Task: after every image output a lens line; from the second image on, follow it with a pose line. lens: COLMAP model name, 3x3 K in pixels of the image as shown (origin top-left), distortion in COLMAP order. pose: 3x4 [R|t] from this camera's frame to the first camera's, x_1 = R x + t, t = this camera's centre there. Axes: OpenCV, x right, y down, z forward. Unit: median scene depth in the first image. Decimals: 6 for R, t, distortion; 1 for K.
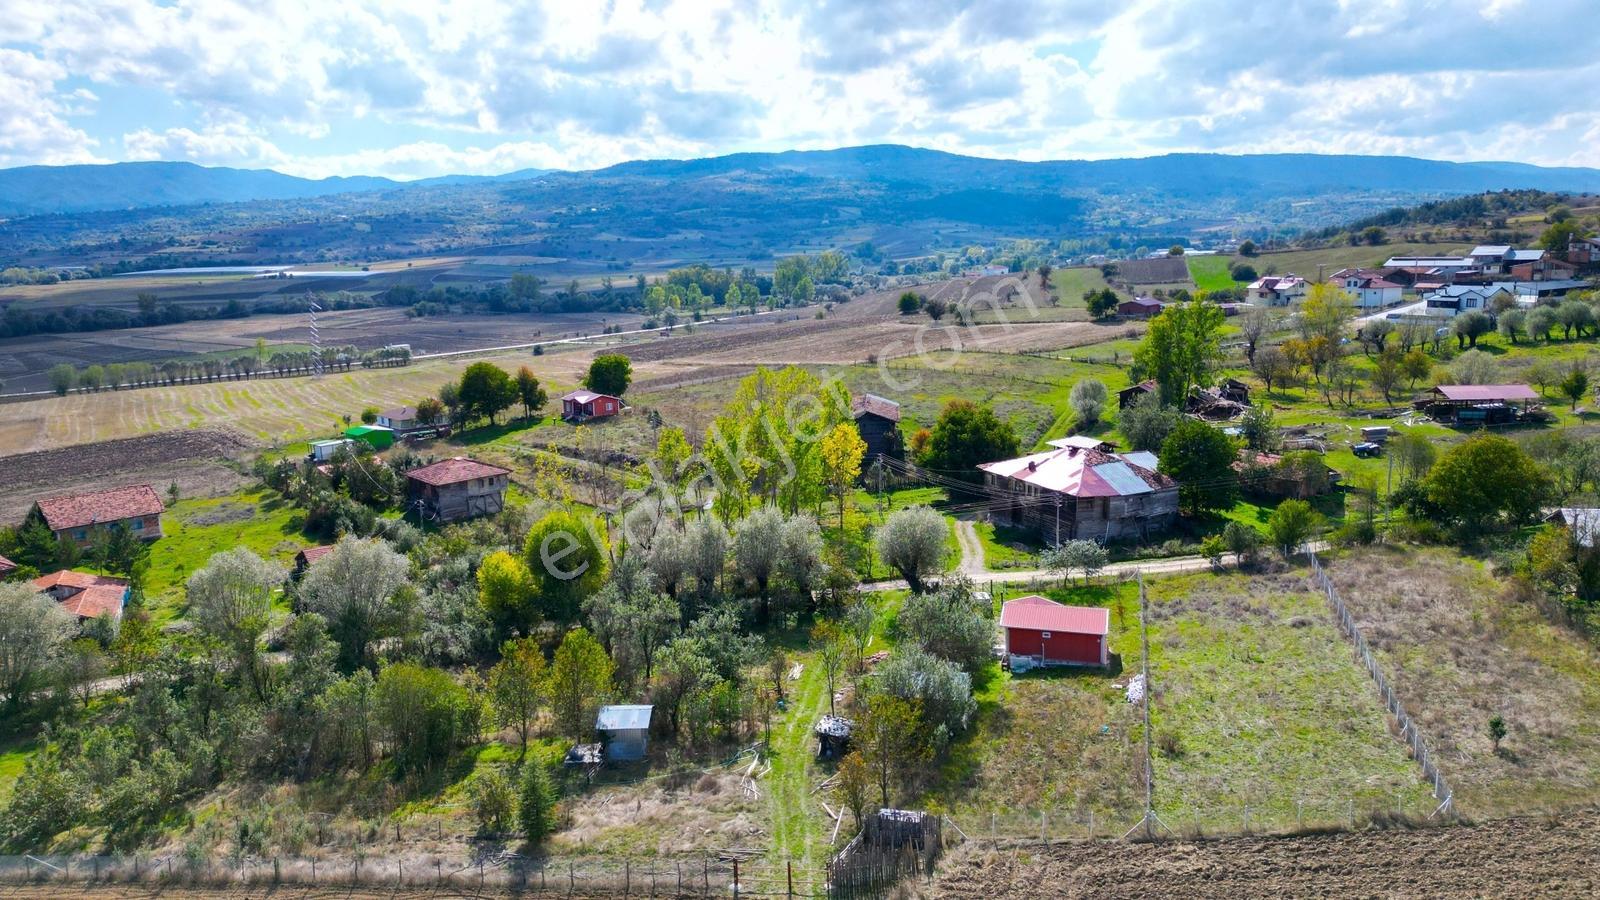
lens RADIAL K [[1114.6, 0, 798.6], [0, 1114.6, 453.2], [0, 0, 1]] dist [0.081876, -0.087806]
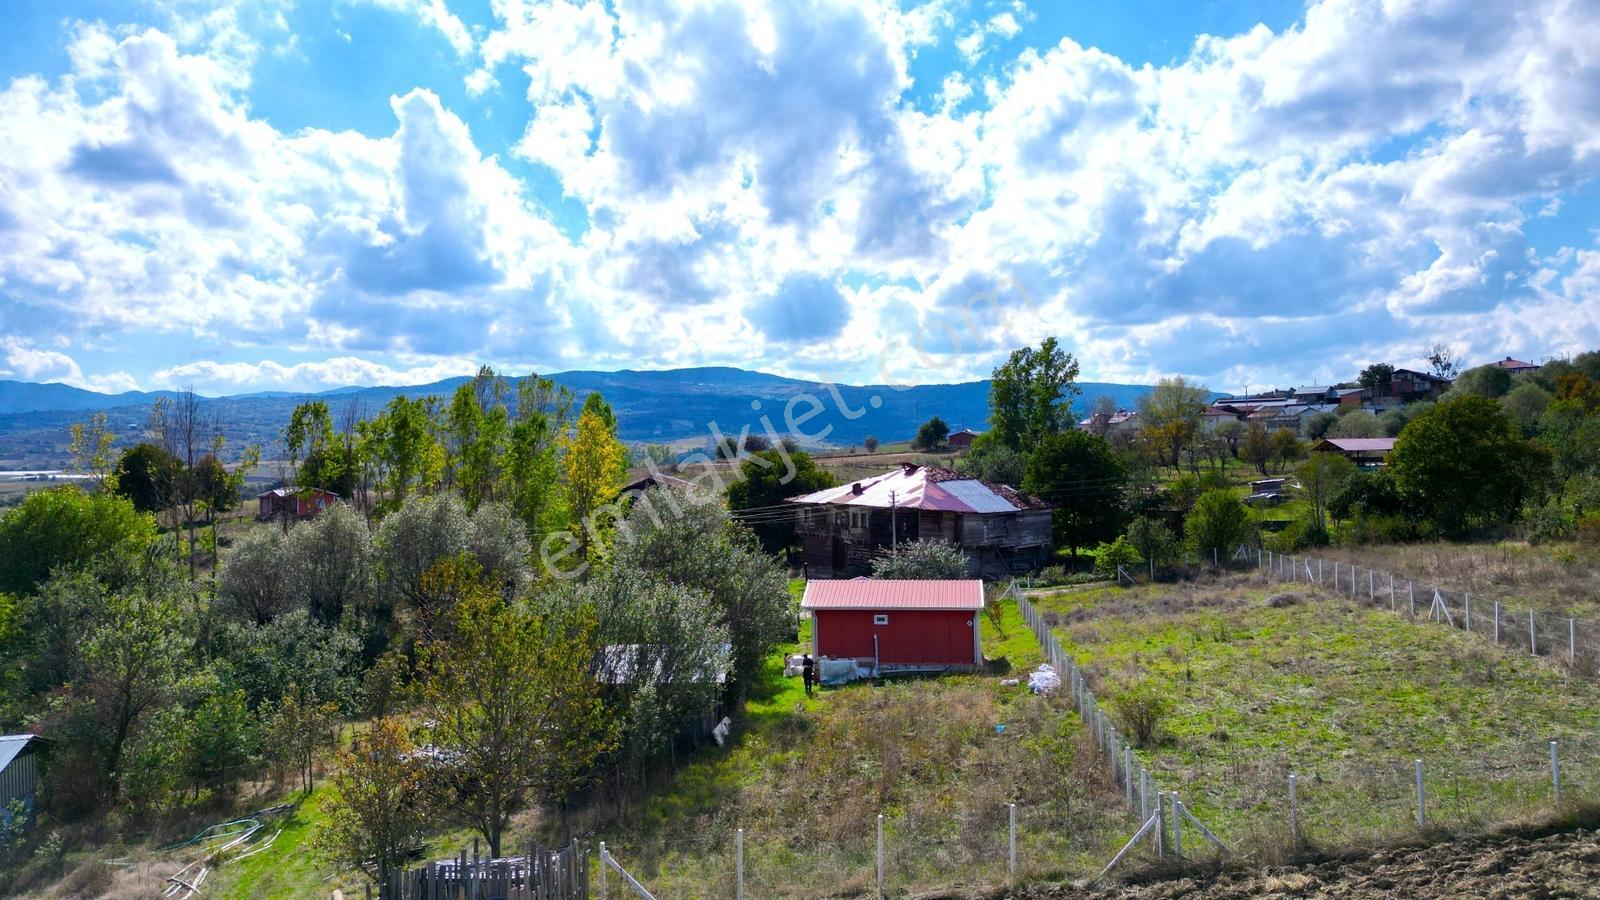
lens RADIAL K [[1118.2, 0, 798.6], [0, 1118.2, 448.2], [0, 0, 1]] dist [0.075453, -0.075840]
pose [[0.989321, 0.005297, 0.145656, 0.072697], [0.023771, 0.980094, -0.197104, 0.141460], [-0.143800, 0.198462, 0.969502, 0.329110]]
